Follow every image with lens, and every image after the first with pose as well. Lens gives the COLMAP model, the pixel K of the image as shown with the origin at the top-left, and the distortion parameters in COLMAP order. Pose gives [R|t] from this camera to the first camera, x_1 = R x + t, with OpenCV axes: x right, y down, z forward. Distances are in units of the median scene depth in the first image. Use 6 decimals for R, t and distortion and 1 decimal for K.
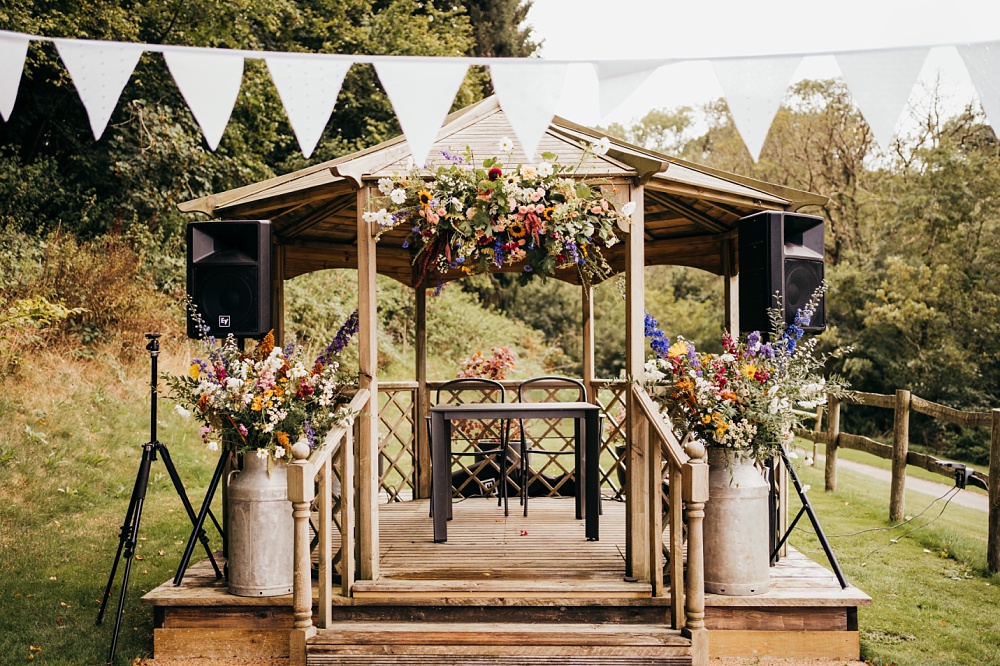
lens RADIAL K [[1042.2, 0, 500.0], [0, 1042.2, 333.0], [0, 0, 1]] dist [-0.004630, 0.020521]
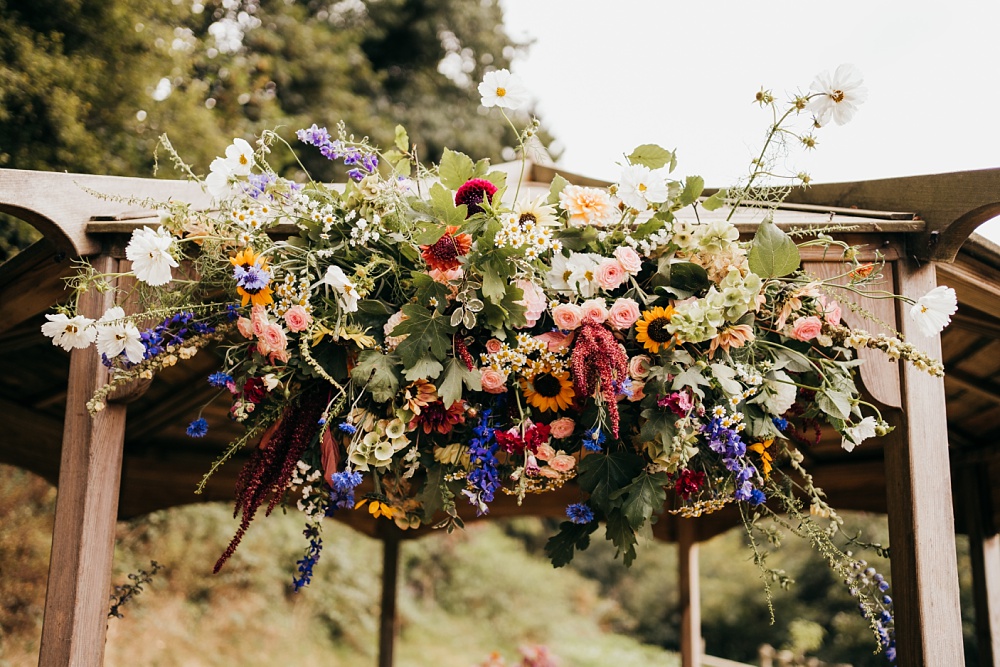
lens RADIAL K [[1042.2, 0, 500.0], [0, 1042.2, 333.5], [0, 0, 1]] dist [-0.004630, 0.020521]
pose [[0.998354, 0.016848, -0.054815, 0.019297], [-0.028805, 0.973863, -0.225301, -0.044858], [0.049586, 0.226509, 0.972746, 0.703221]]
